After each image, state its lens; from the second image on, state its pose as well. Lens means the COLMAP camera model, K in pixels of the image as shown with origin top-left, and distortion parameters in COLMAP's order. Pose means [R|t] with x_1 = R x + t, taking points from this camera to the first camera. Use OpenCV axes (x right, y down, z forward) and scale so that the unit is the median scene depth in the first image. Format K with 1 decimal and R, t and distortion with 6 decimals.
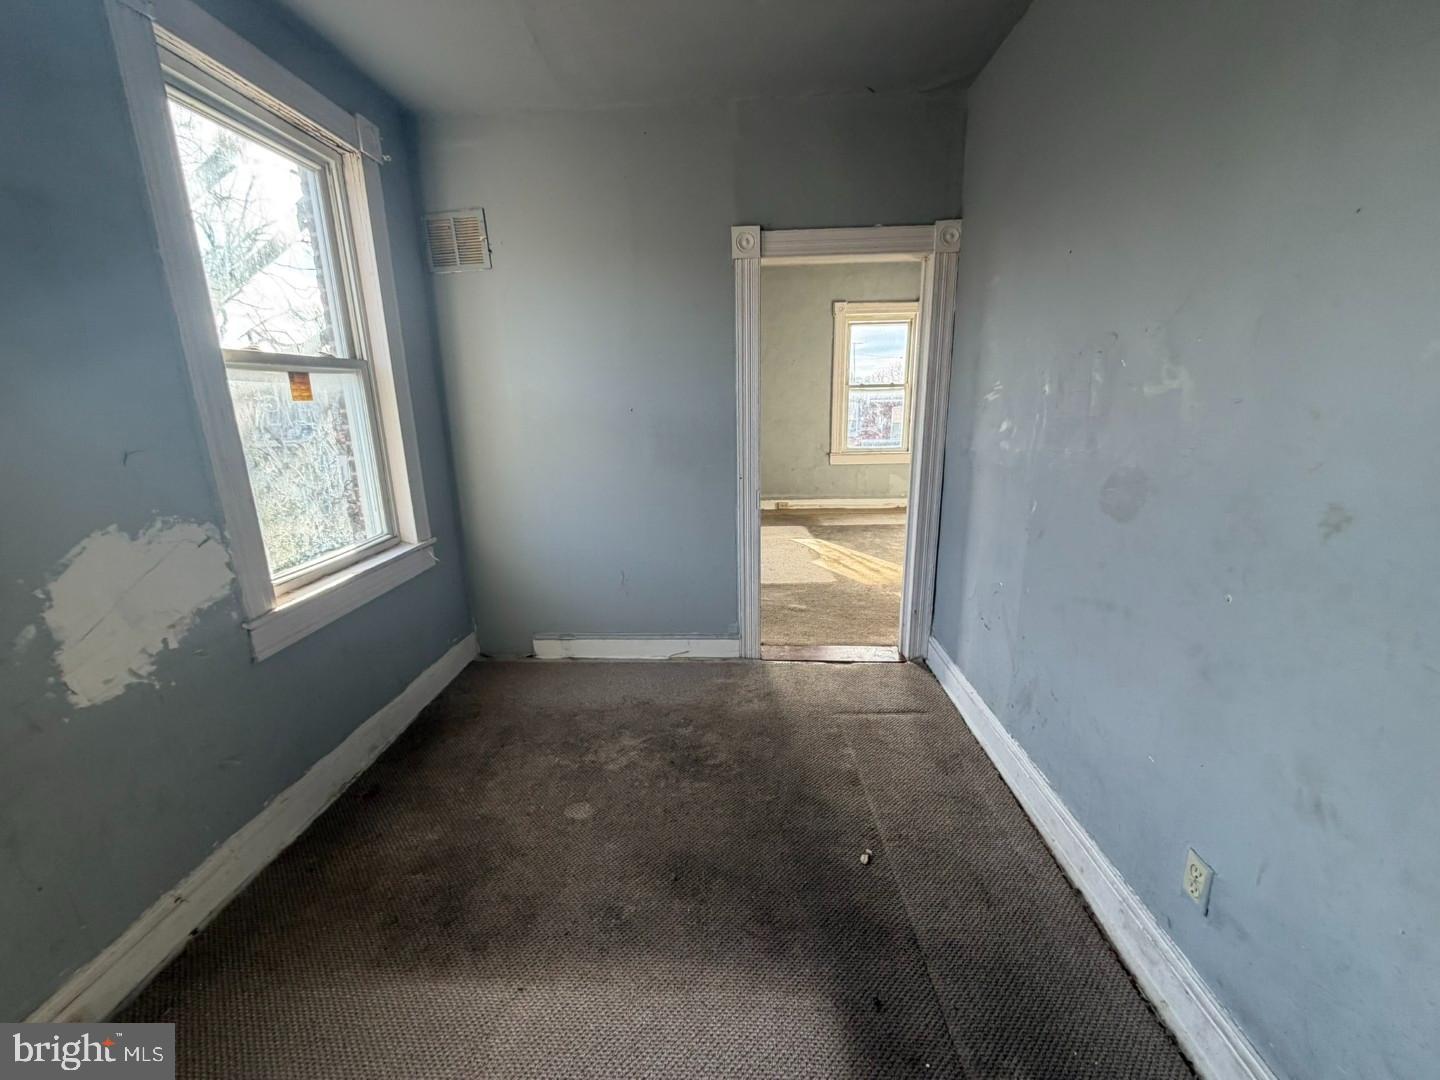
lens RADIAL K [[574.3, 0, 717.3], [0, 574.3, 538.6], [0, 0, 1]] dist [-0.001083, 0.000385]
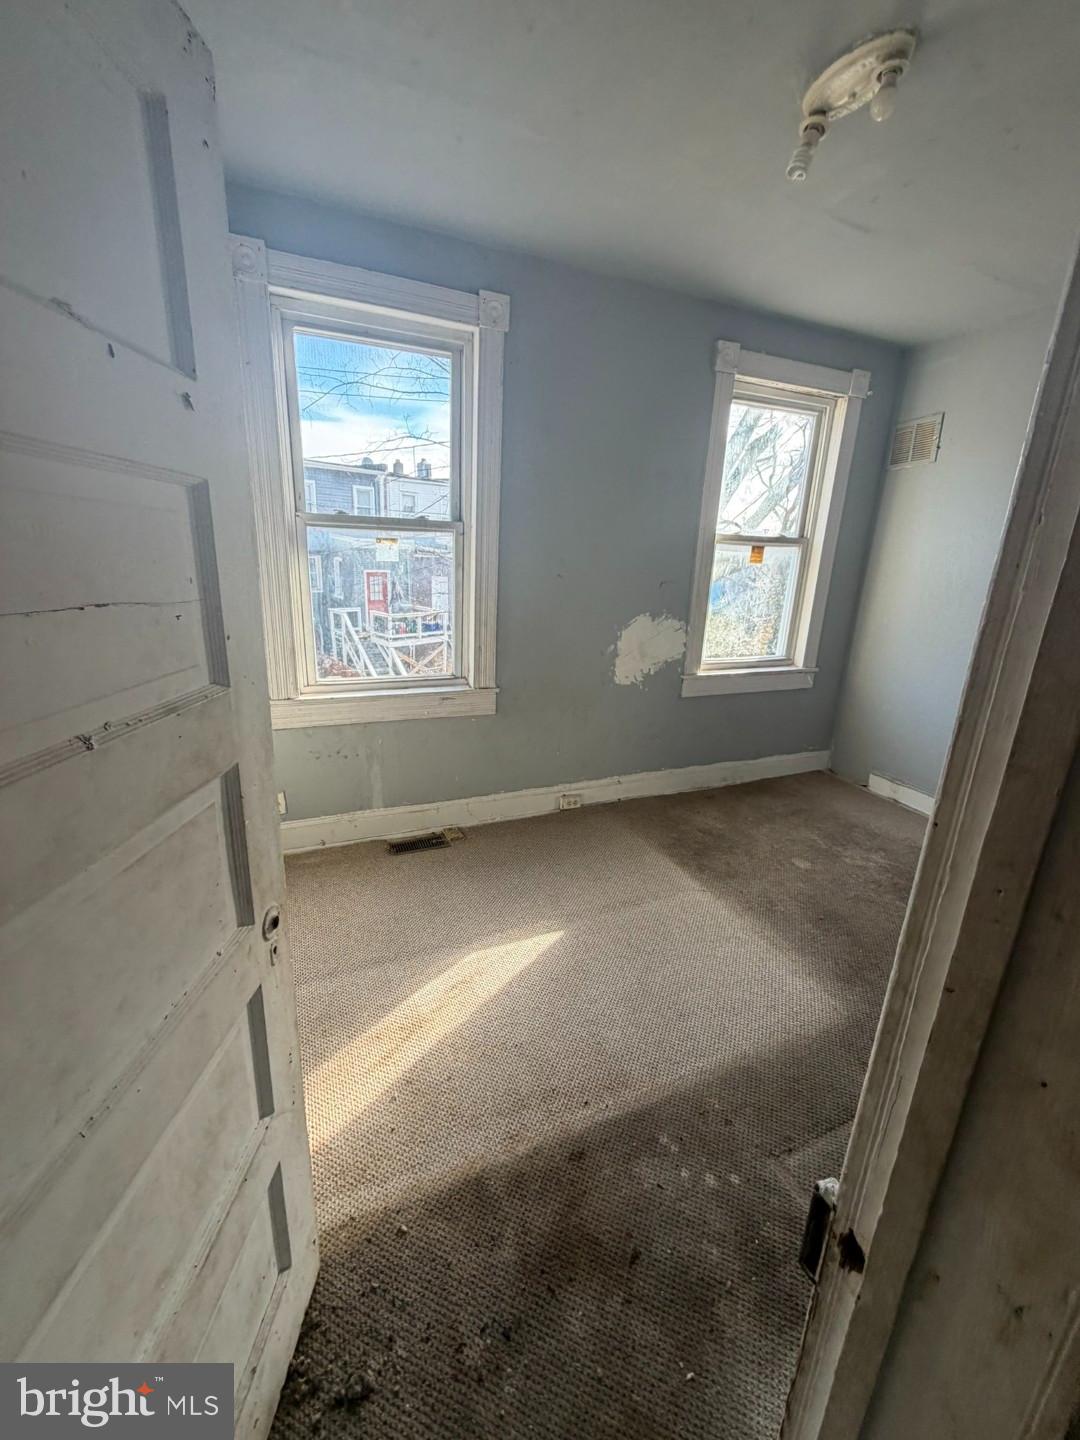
lens RADIAL K [[574.3, 0, 540.9], [0, 574.3, 716.6], [0, 0, 1]] dist [-0.001083, 0.000385]
pose [[0.429106, 0.285712, -0.856876, 0.489543], [-0.263840, 0.946929, 0.183613, 0.034877], [0.863861, 0.147288, 0.481716, -0.239987]]
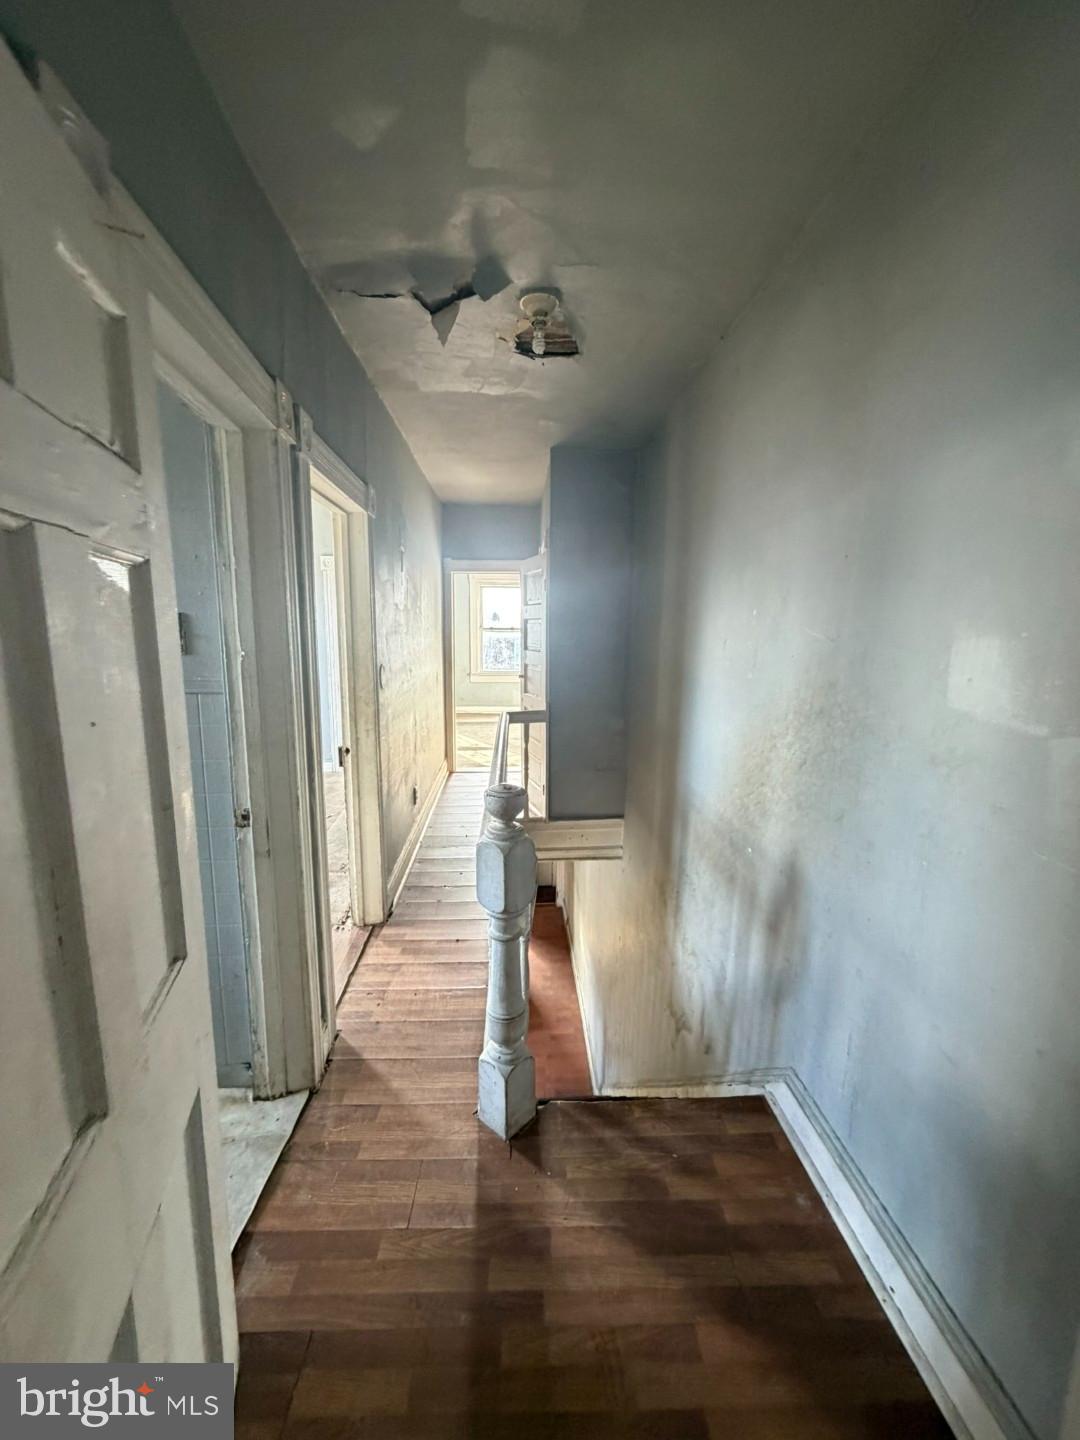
lens RADIAL K [[568.4, 0, 535.3], [0, 568.4, 715.6], [0, 0, 1]] dist [-0.000640, 0.000056]
pose [[0.996198, 0.014823, 0.085848, 0.692008], [-0.006600, 0.995428, -0.095290, 0.256051], [-0.086868, 0.094361, 0.991741, -1.180971]]
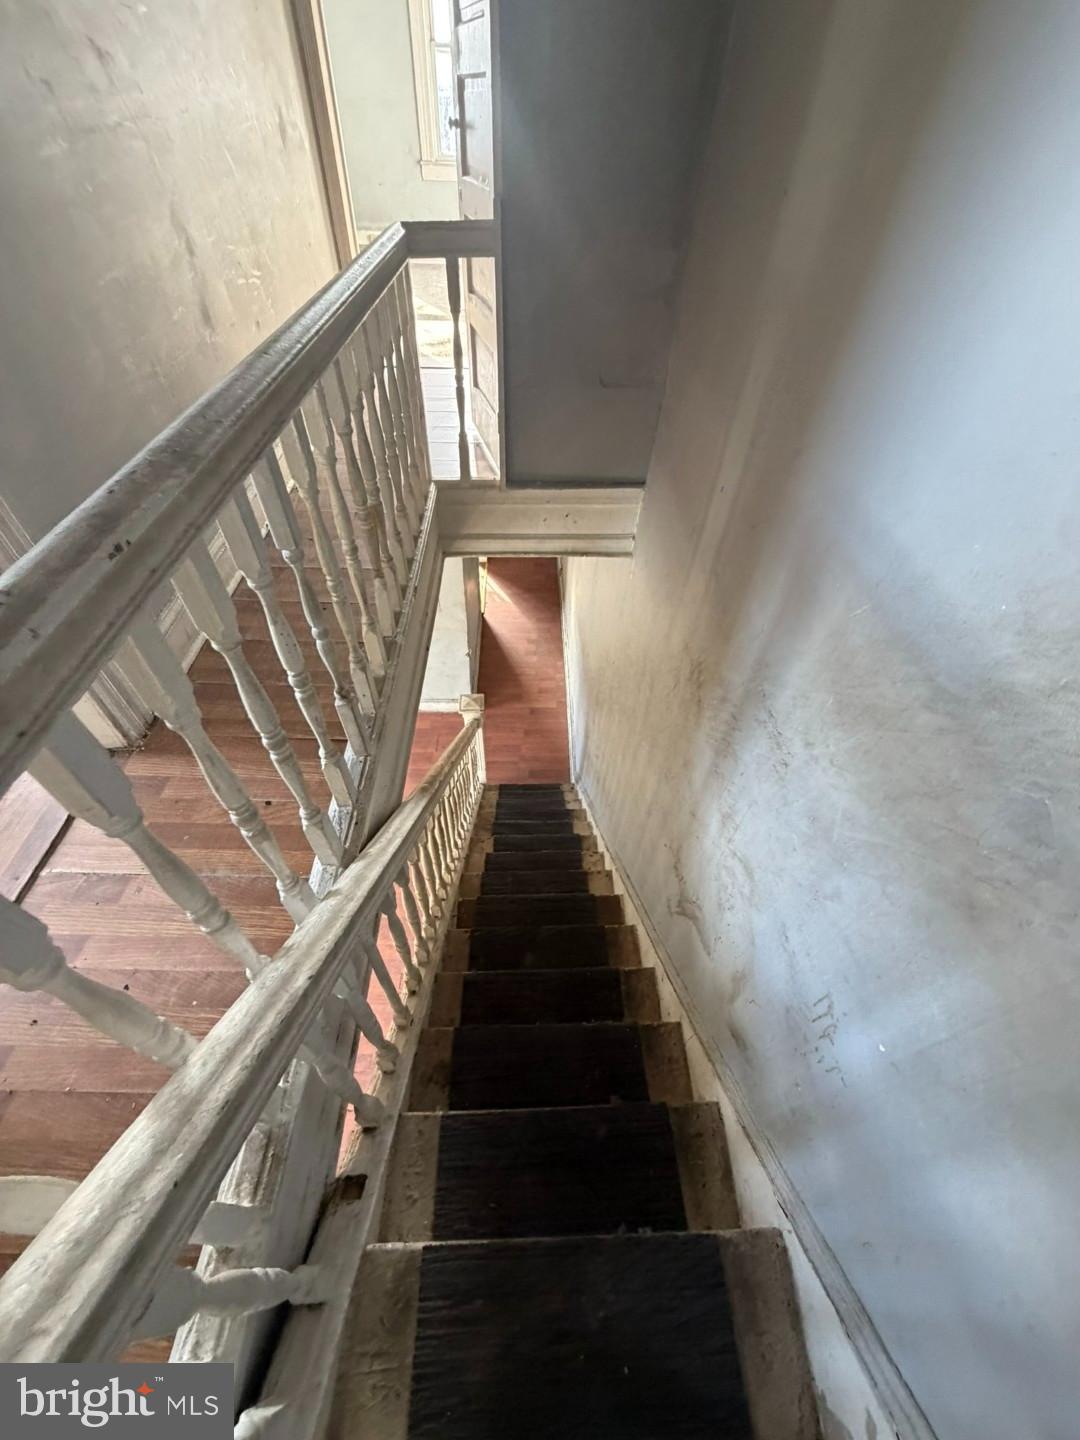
lens RADIAL K [[575.5, 0, 540.0], [0, 575.5, 720.0], [0, 0, 1]] dist [-0.000279, 0.000073]
pose [[0.996718, -0.008936, 0.080456, 0.861353], [-0.036526, 0.837316, 0.545497, 0.208938], [-0.072241, -0.546646, 0.834242, -0.450807]]
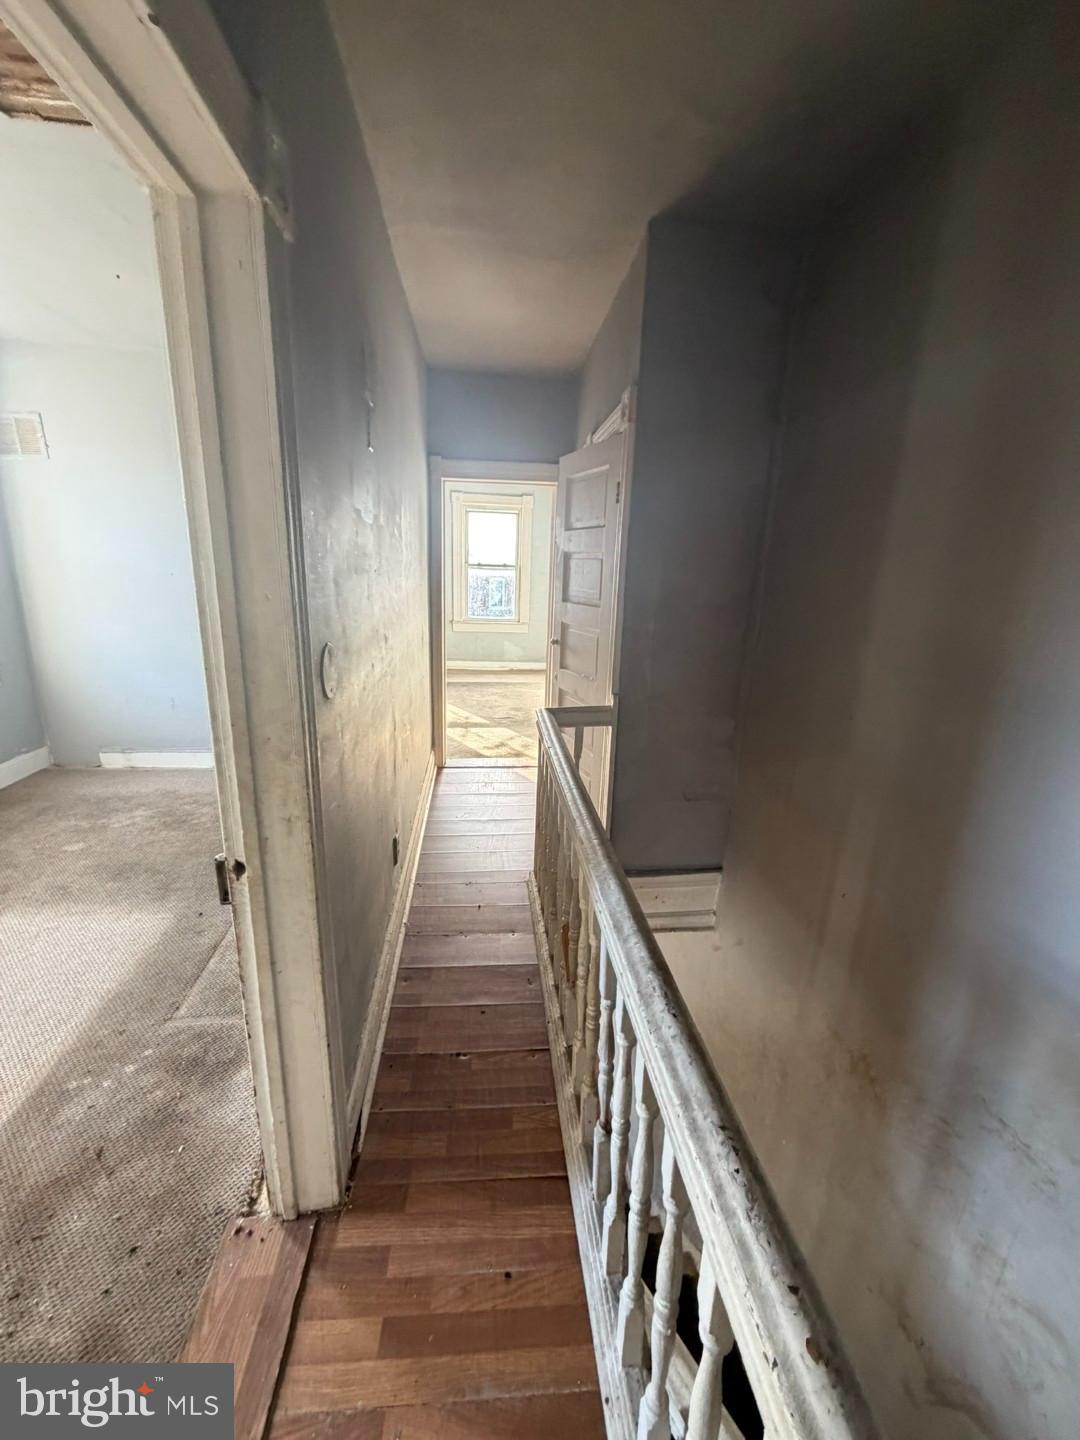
lens RADIAL K [[574.3, 0, 540.9], [0, 574.3, 716.6], [0, 0, 1]] dist [-0.001083, 0.000385]
pose [[0.988502, 0.016374, 0.150322, 0.585972], [-0.017767, 0.999811, 0.007930, 0.091110], [-0.150163, -0.010510, 0.988605, -0.512109]]
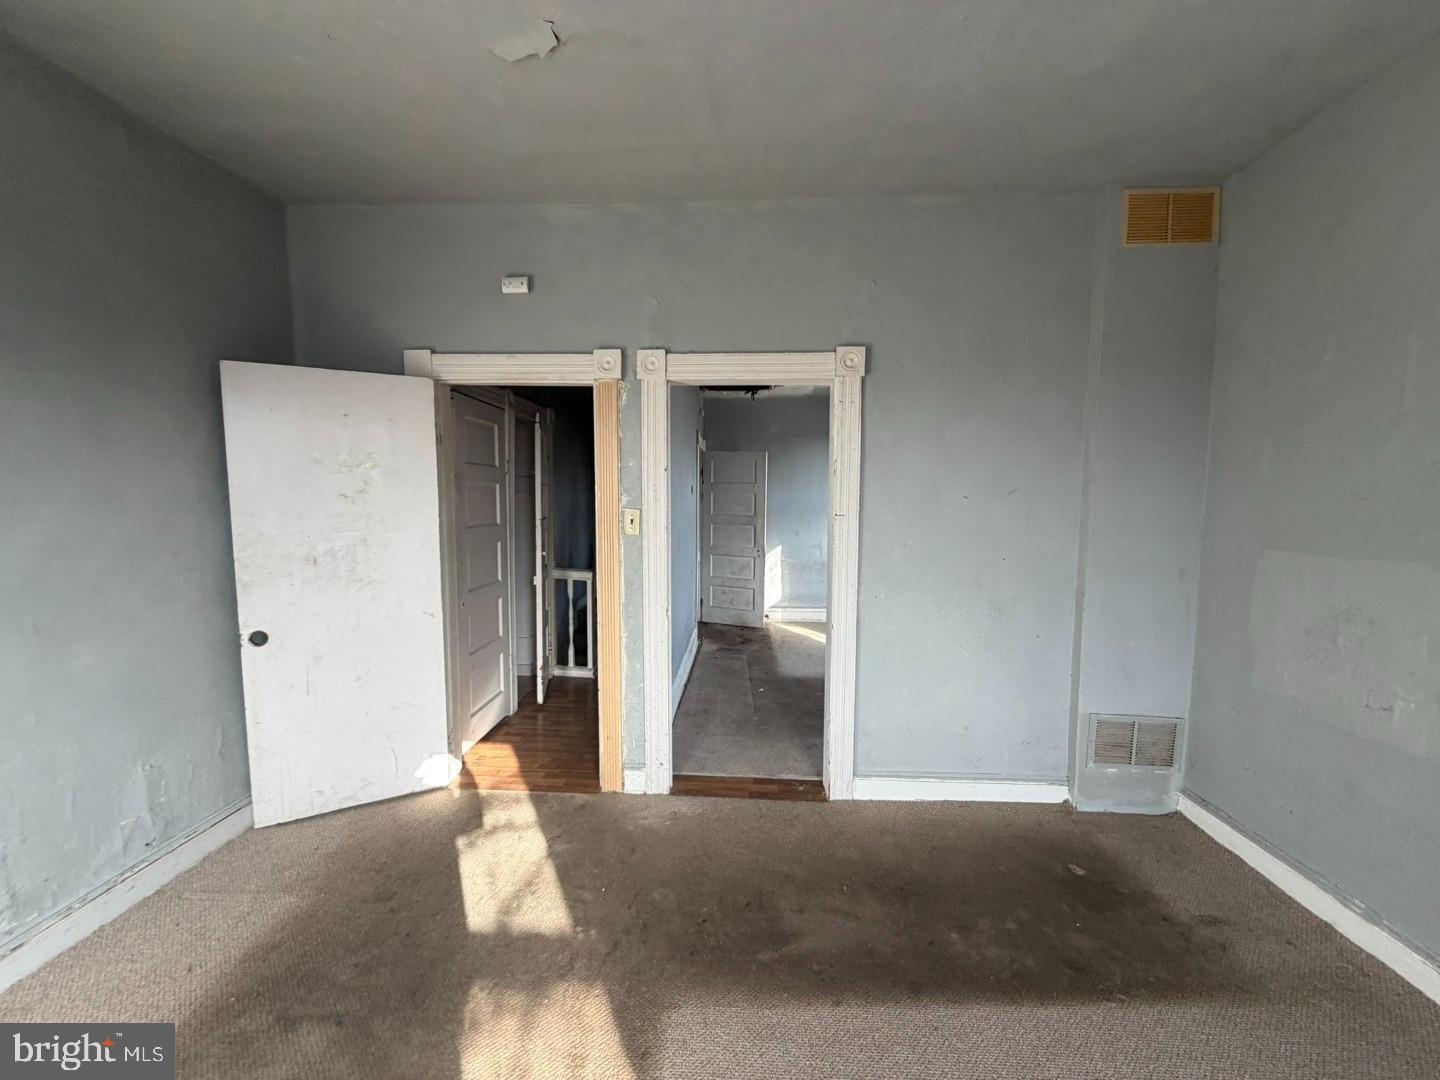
lens RADIAL K [[574.3, 0, 717.3], [0, 574.3, 538.6], [0, 0, 1]] dist [-0.001083, 0.000385]
pose [[-0.999881, 0.012290, 0.009330, 0.302256], [0.014580, 0.950480, 0.310445, -0.598639], [-0.005053, 0.310544, -0.950546, 2.290687]]
